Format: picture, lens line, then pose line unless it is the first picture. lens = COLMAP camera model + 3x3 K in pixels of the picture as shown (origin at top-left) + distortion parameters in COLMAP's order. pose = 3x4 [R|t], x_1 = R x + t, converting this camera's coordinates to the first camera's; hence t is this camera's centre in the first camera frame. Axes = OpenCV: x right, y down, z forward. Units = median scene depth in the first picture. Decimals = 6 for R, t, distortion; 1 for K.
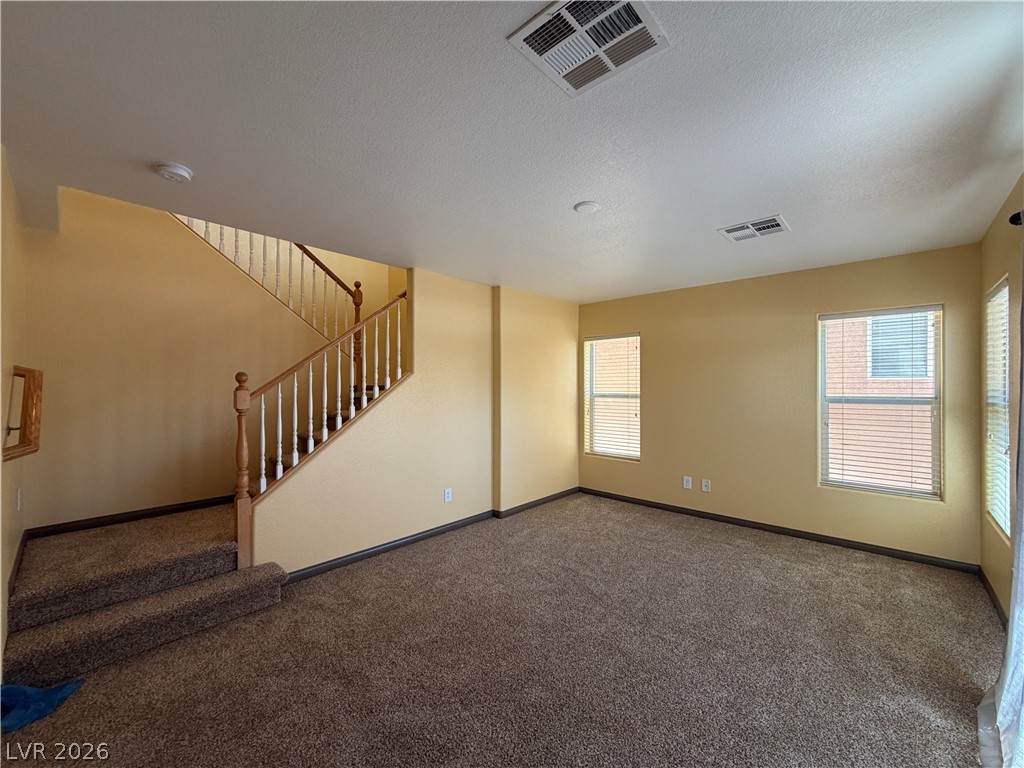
lens RADIAL K [[411.5, 0, 485.7], [0, 411.5, 387.5], [0, 0, 1]] dist [-0.001179, -0.000355]
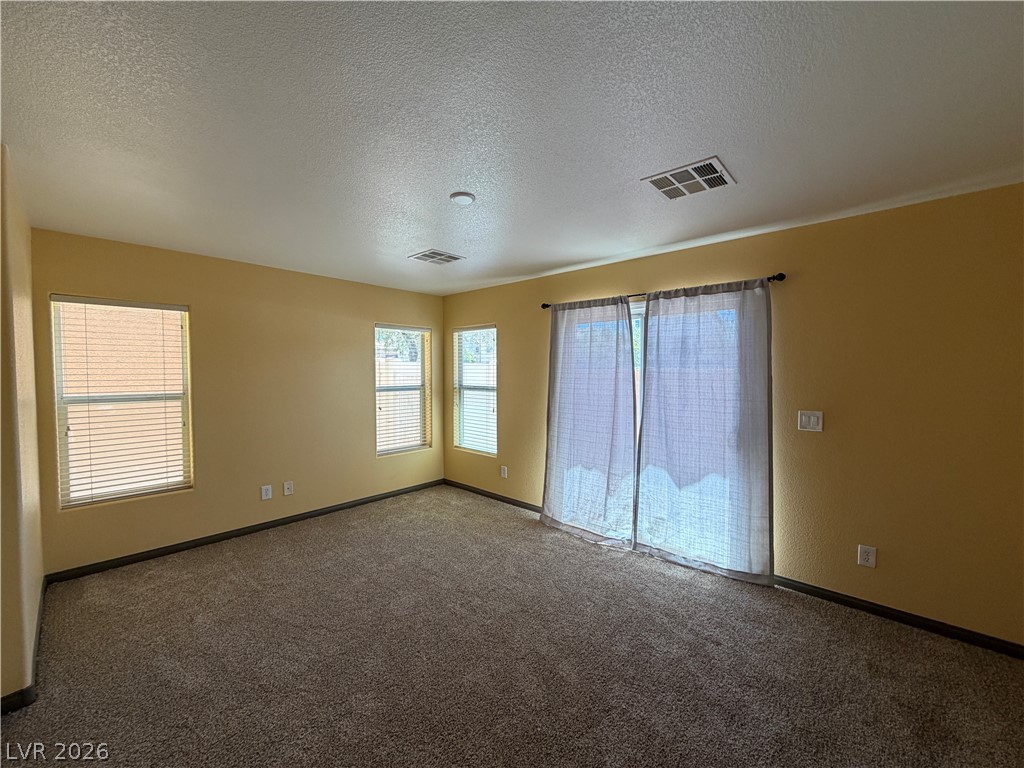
lens RADIAL K [[409.2, 0, 508.2], [0, 409.2, 385.5], [0, 0, 1]] dist [0.000515, 0.000077]
pose [[-0.030836, -0.020562, 0.999313, -0.511175], [0.021840, 0.999536, 0.021240, -0.002301], [-0.999286, 0.022479, -0.030373, 0.679487]]
